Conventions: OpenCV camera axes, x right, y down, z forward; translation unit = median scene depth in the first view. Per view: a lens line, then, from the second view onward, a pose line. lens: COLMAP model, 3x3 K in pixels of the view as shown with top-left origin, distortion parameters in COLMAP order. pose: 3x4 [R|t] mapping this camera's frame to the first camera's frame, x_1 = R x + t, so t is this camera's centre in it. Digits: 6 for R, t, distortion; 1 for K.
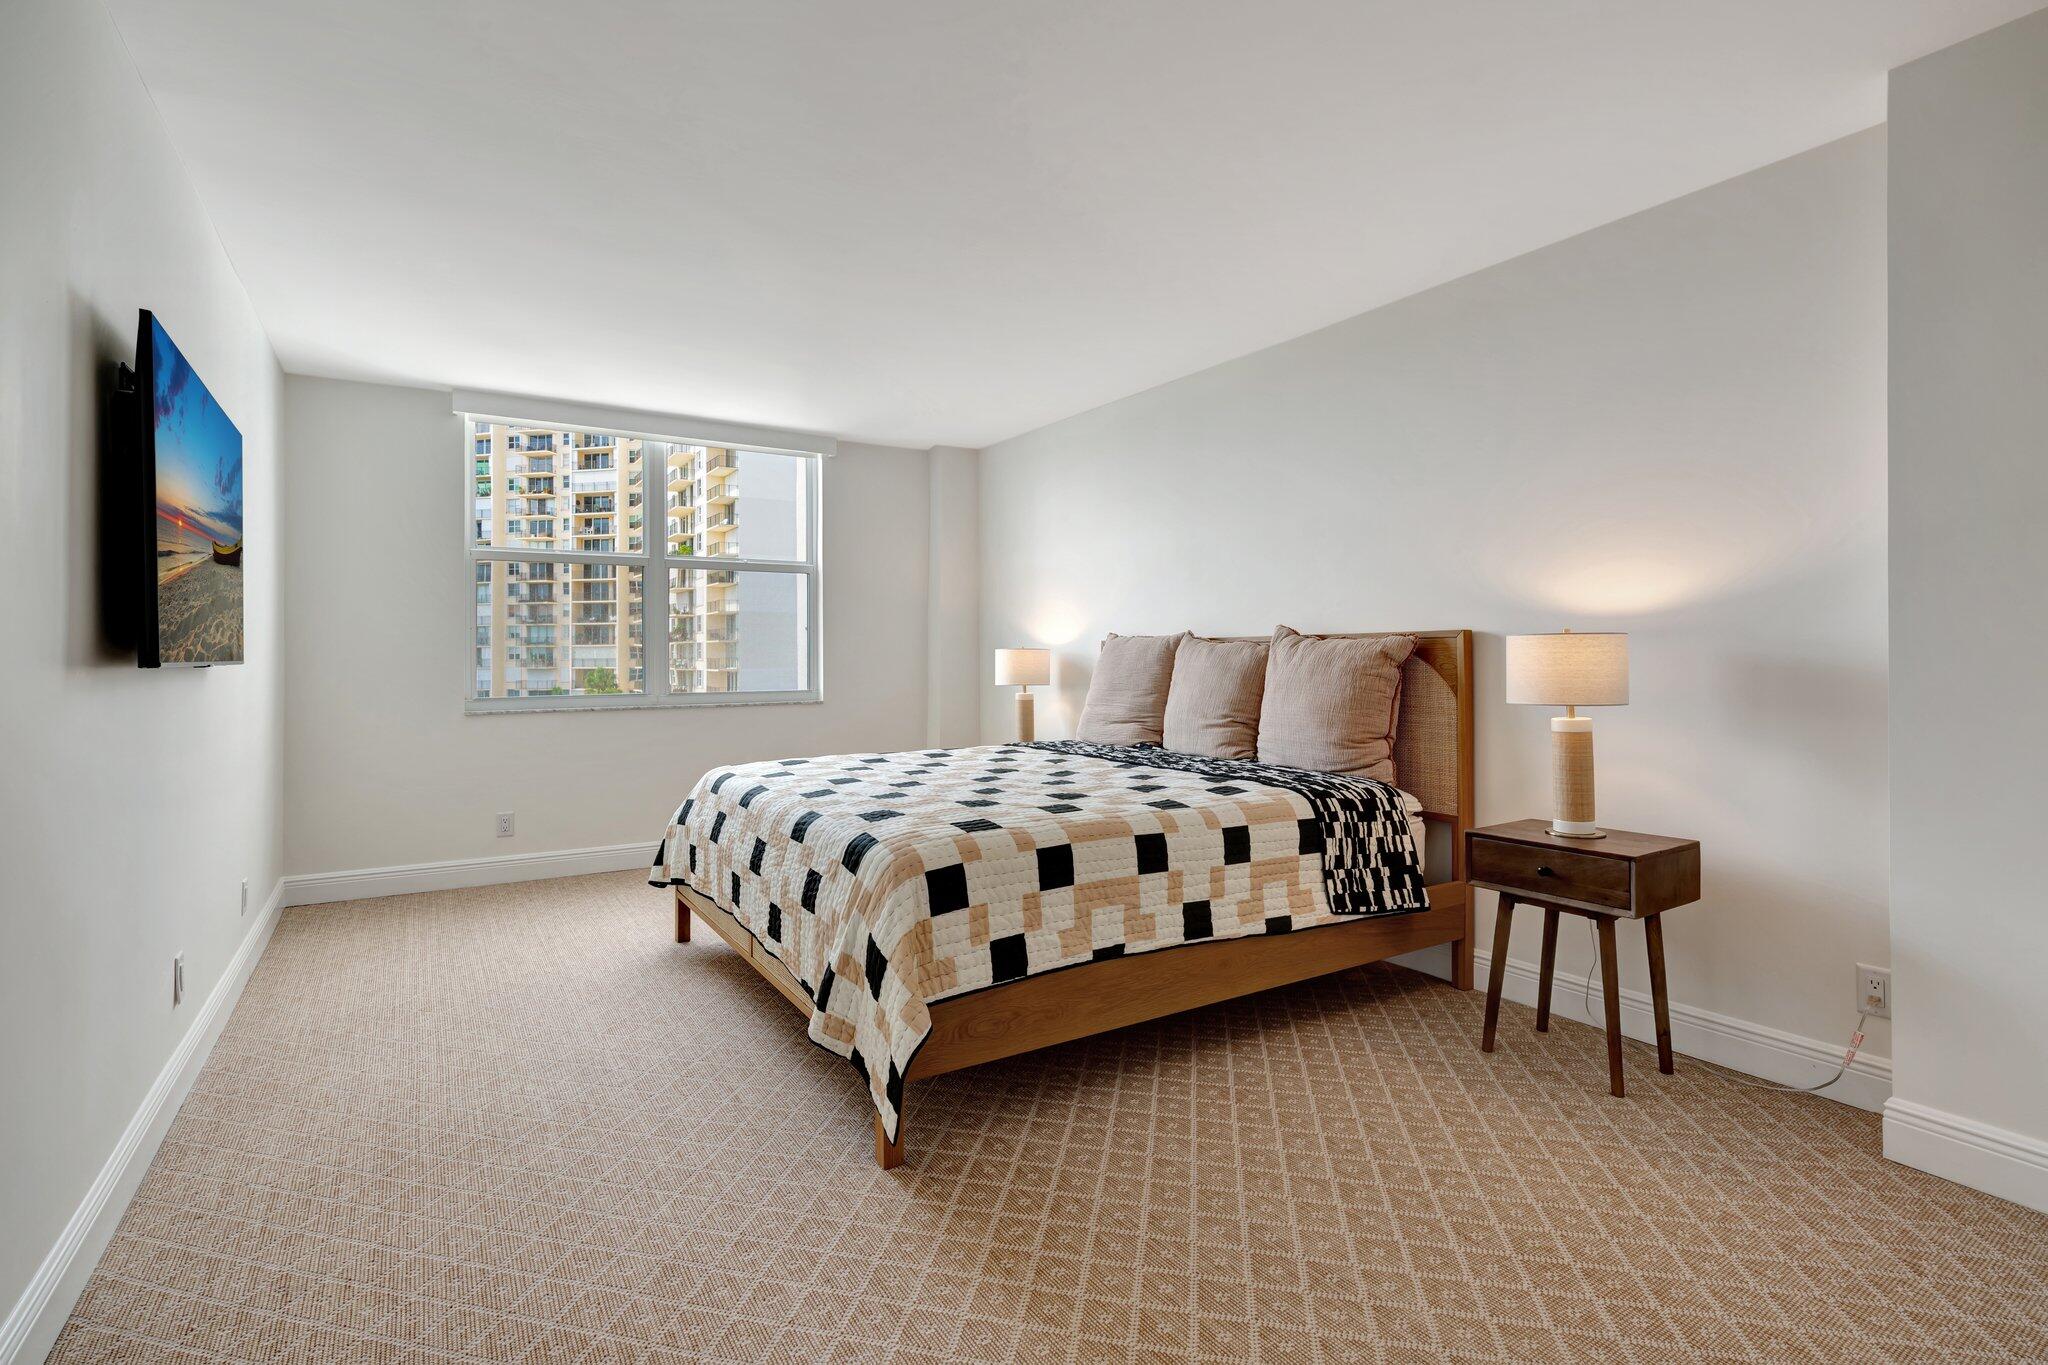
lens RADIAL K [[924.5, 0, 1036.0], [0, 924.5, 632.7], [0, 0, 1]] dist [-0.009458, 0.006109]
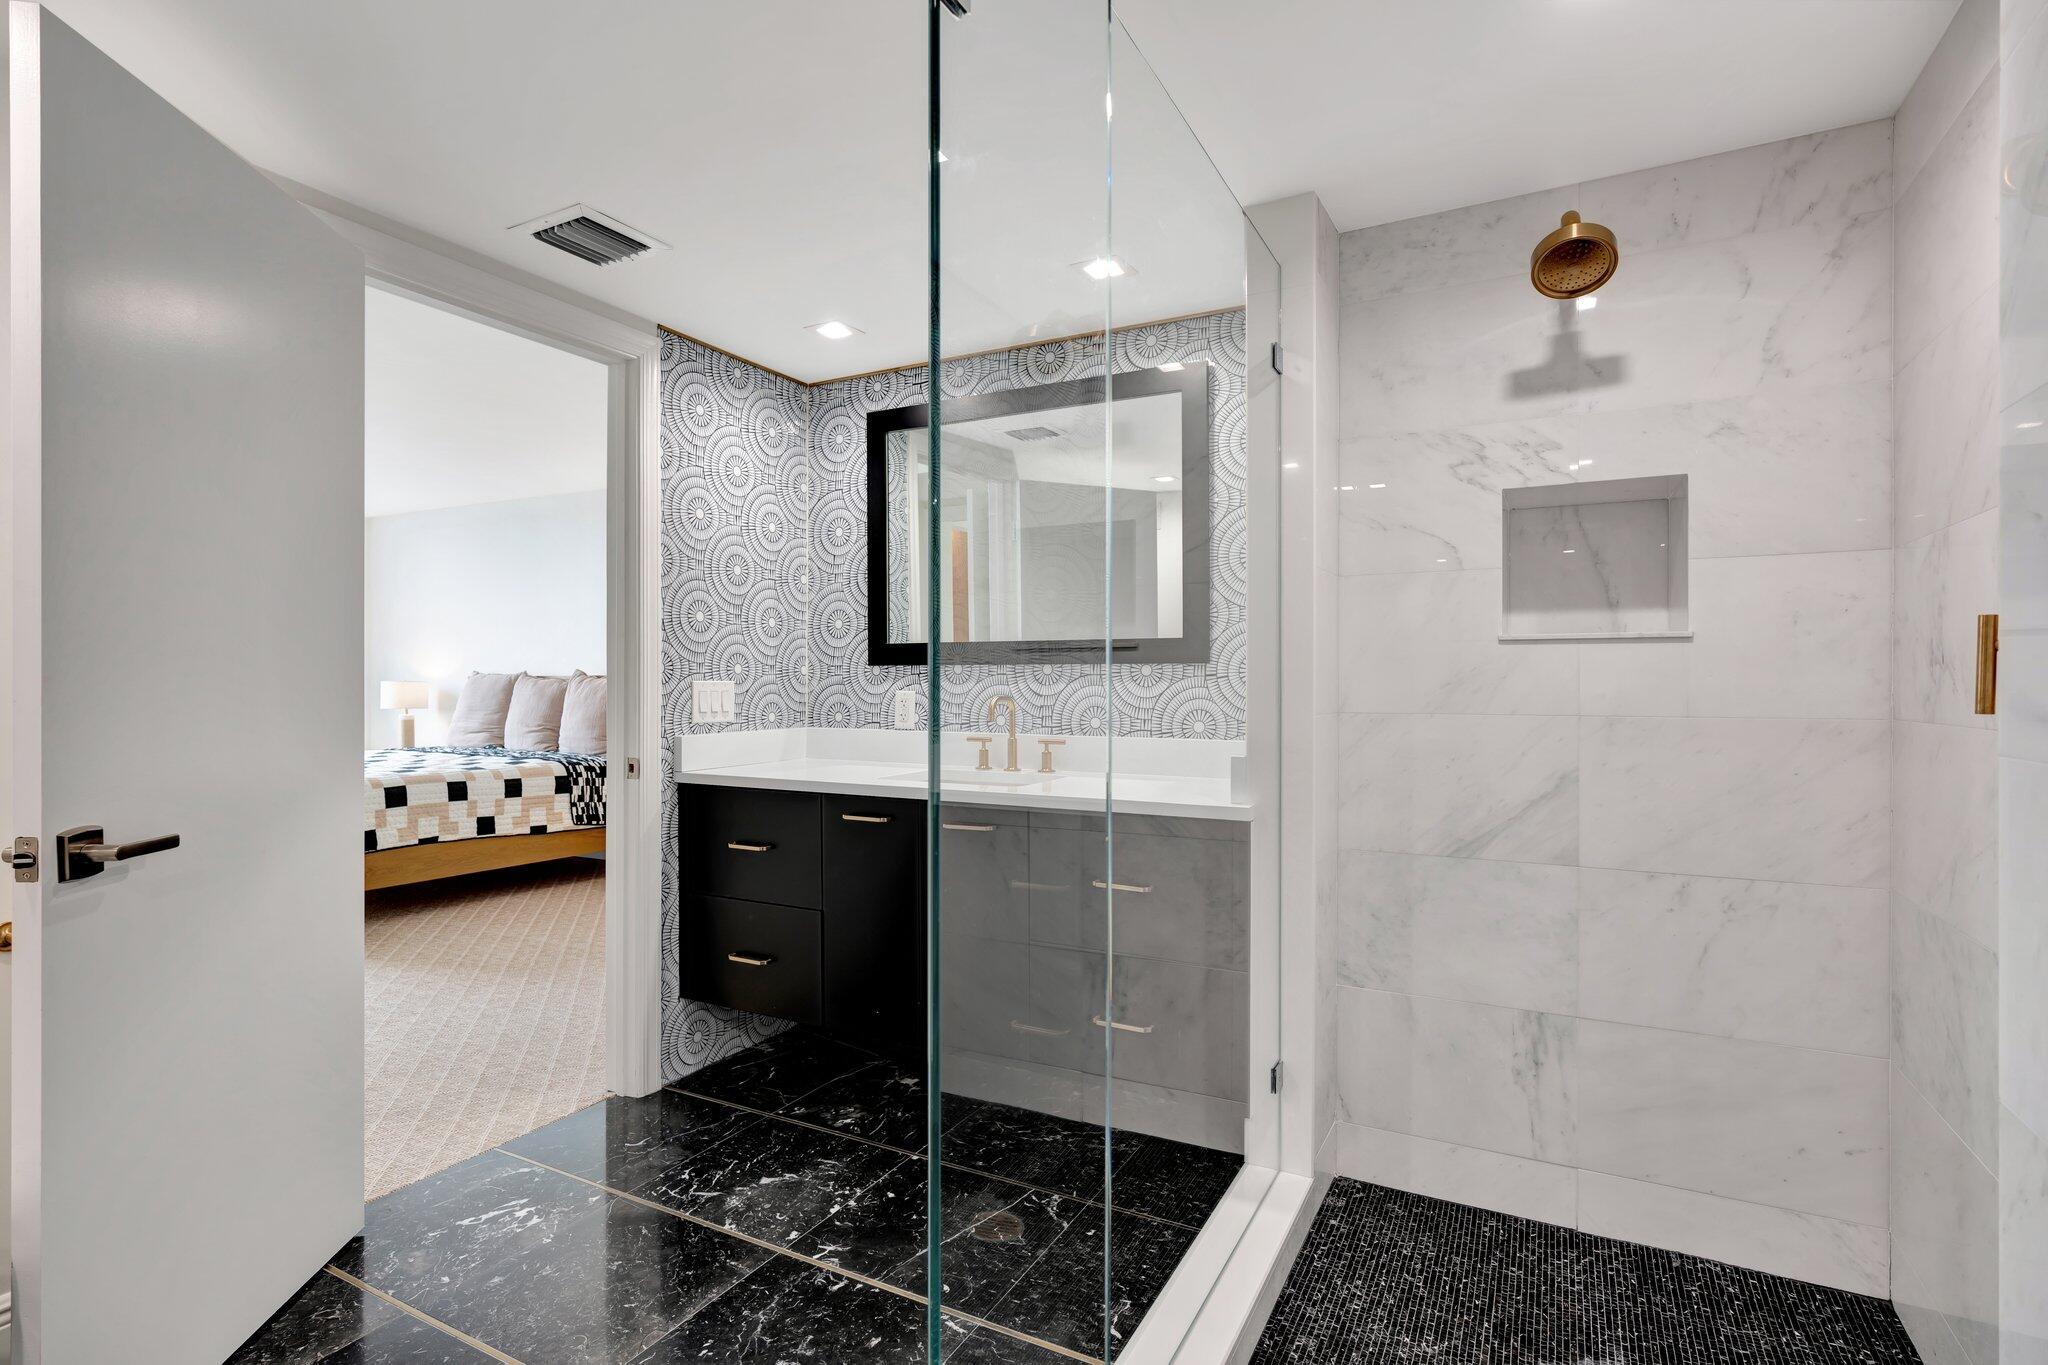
lens RADIAL K [[1013.8, 0, 1018.9], [0, 1013.8, 691.0], [0, 0, 1]] dist [-0.001544, 0.000057]
pose [[0.883382, 0.005644, 0.468620, 0.149805], [-0.019955, 0.999474, 0.025579, -0.040977], [-0.468229, -0.031947, 0.883030, -1.248287]]
